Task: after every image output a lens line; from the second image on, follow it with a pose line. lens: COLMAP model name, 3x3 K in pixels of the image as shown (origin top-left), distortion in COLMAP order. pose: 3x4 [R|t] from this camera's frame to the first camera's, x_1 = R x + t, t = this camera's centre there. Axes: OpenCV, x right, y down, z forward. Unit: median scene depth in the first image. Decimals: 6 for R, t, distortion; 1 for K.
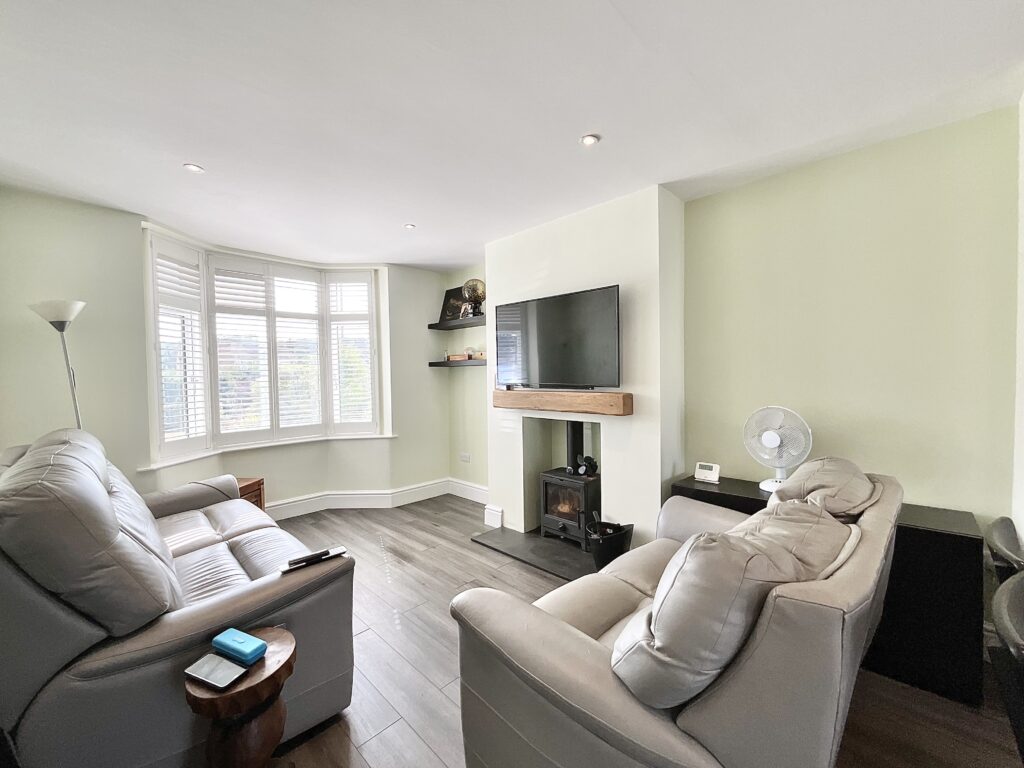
lens RADIAL K [[414.9, 0, 510.1], [0, 414.9, 383.0], [0, 0, 1]] dist [-0.001889, -0.000282]
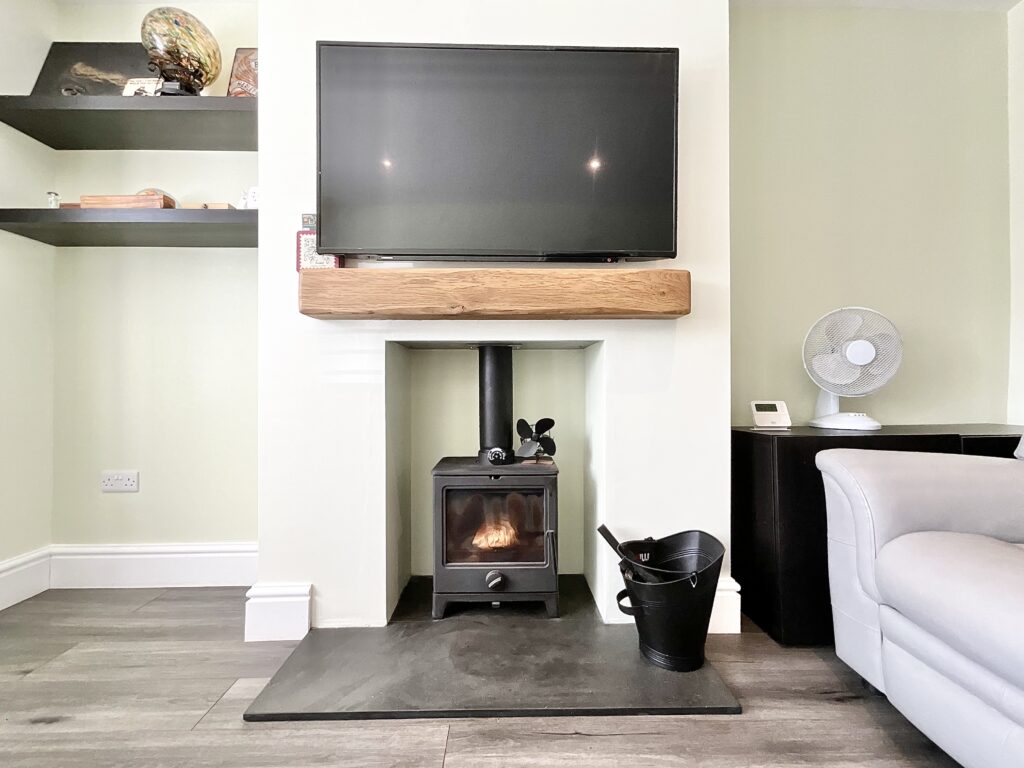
lens RADIAL K [[414.9, 0, 510.4], [0, 414.9, 383.9], [0, 0, 1]] dist [-0.001889, -0.000282]
pose [[0.697297, 0.014489, 0.716636, -0.183161], [0.006564, 0.999625, -0.026597, 0.139081], [-0.716752, 0.023250, 0.696940, 0.643329]]
